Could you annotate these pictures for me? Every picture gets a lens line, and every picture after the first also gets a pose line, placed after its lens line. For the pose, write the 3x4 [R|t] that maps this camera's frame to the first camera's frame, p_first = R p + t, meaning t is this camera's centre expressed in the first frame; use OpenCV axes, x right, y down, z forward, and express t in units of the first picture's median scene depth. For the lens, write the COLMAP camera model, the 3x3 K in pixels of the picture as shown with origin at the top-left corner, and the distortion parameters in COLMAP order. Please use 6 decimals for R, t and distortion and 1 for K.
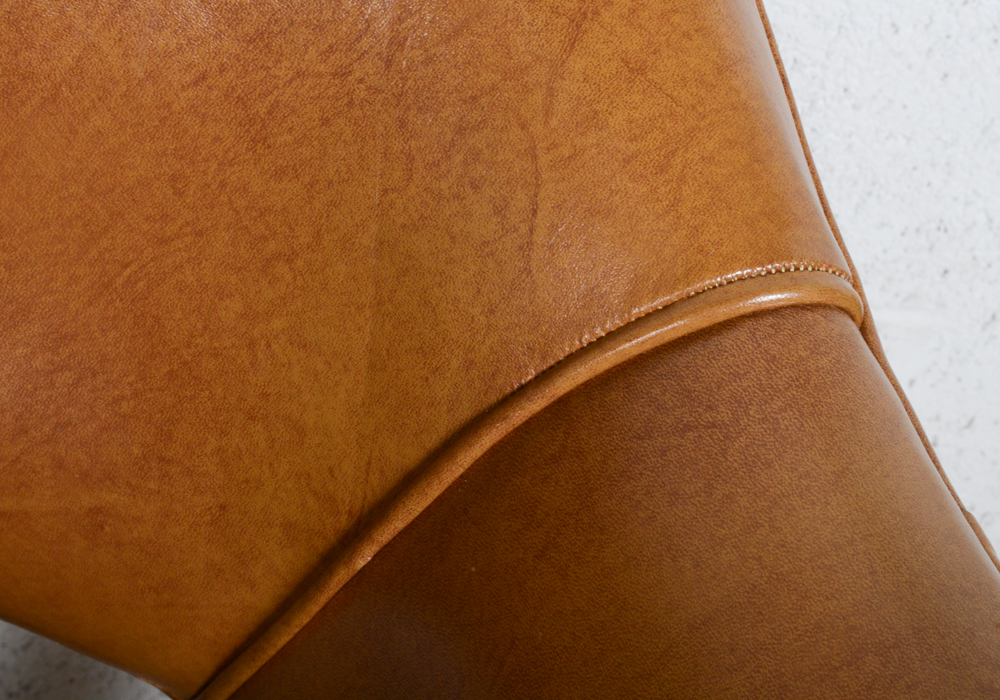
lens RADIAL K [[2609.6, 0, 500.0], [0, 2609.6, 350.0], [0, 0, 1]] dist [0.025195, 0.367401]
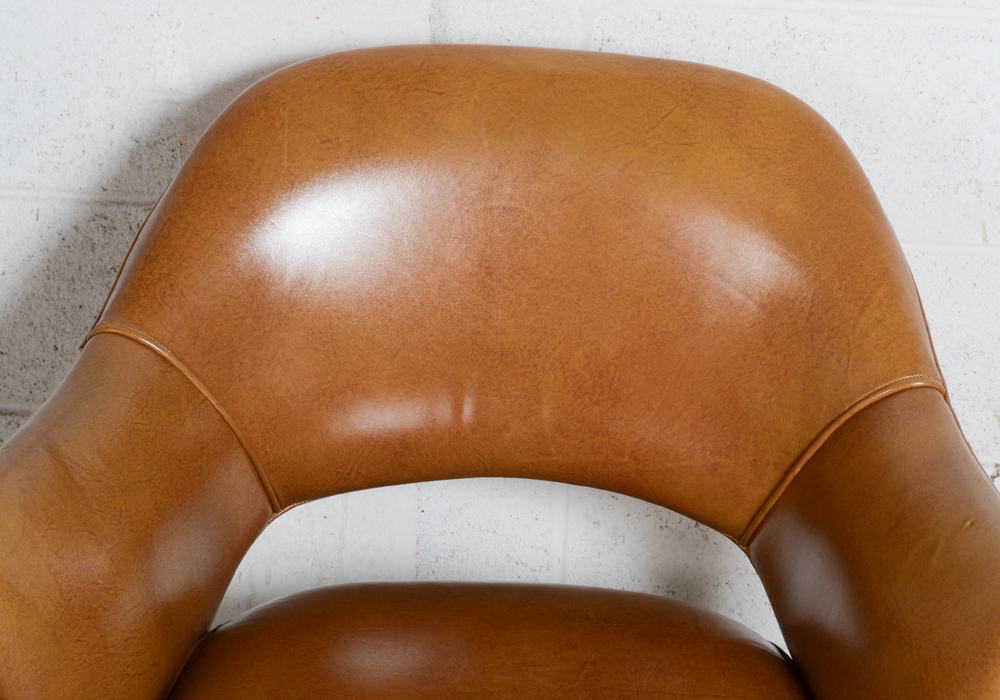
lens RADIAL K [[2609.6, 0, 500.0], [0, 2609.6, 350.0], [0, 0, 1]] dist [0.025195, 0.367401]
pose [[0.982498, 0.012897, -0.185824, 0.197770], [-0.045331, 0.984164, -0.171368, 0.536143], [0.180671, 0.176793, 0.967524, -2.391097]]
